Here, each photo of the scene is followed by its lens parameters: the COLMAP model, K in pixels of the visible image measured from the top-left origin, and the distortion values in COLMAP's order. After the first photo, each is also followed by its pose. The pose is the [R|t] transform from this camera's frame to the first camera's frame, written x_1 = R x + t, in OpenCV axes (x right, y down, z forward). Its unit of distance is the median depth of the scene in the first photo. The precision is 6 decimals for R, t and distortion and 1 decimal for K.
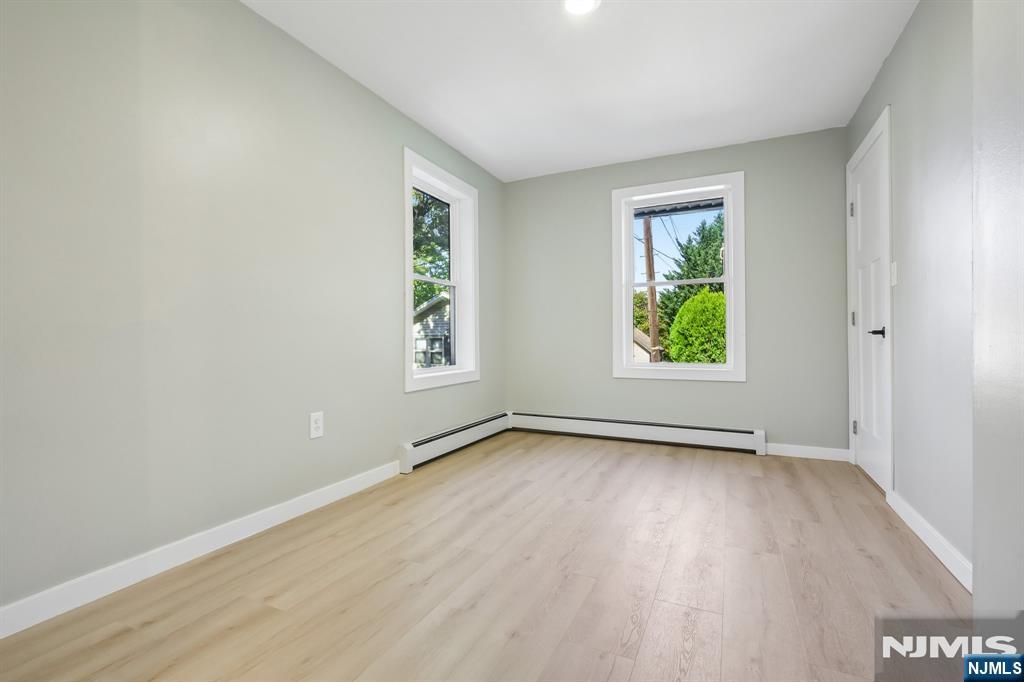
lens RADIAL K [[478.8, 0, 511.6], [0, 478.8, 344.4], [0, 0, 1]] dist [-0.003206, -0.000186]
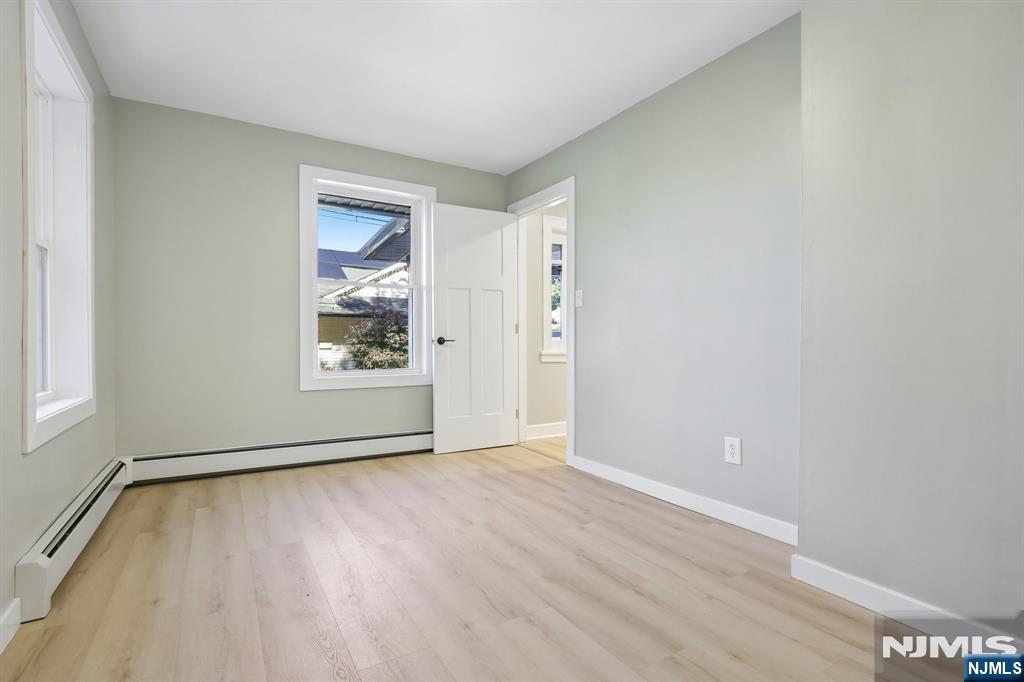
lens RADIAL K [[478.8, 0, 511.6], [0, 478.8, 344.4], [0, 0, 1]] dist [-0.003206, -0.000186]
pose [[0.550041, 0.001984, 0.835135, -0.362756], [0.007308, 0.999947, -0.007189, -0.004071], [-0.835106, 0.010057, 0.549998, 0.317154]]
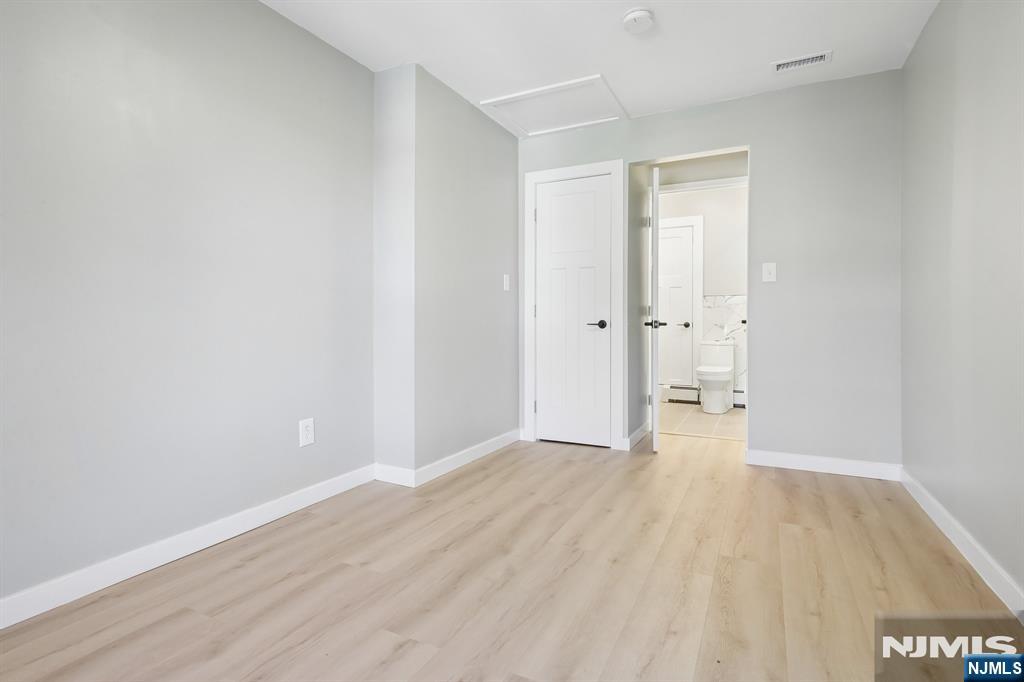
lens RADIAL K [[503.4, 0, 511.8], [0, 503.4, 318.0], [0, 0, 1]] dist [0.001710, 0.000043]
pose [[-0.999618, 0.002337, 0.027537, 0.130457], [0.002474, 0.999985, 0.004932, -0.022558], [-0.027525, 0.004998, -0.999609, 1.250128]]
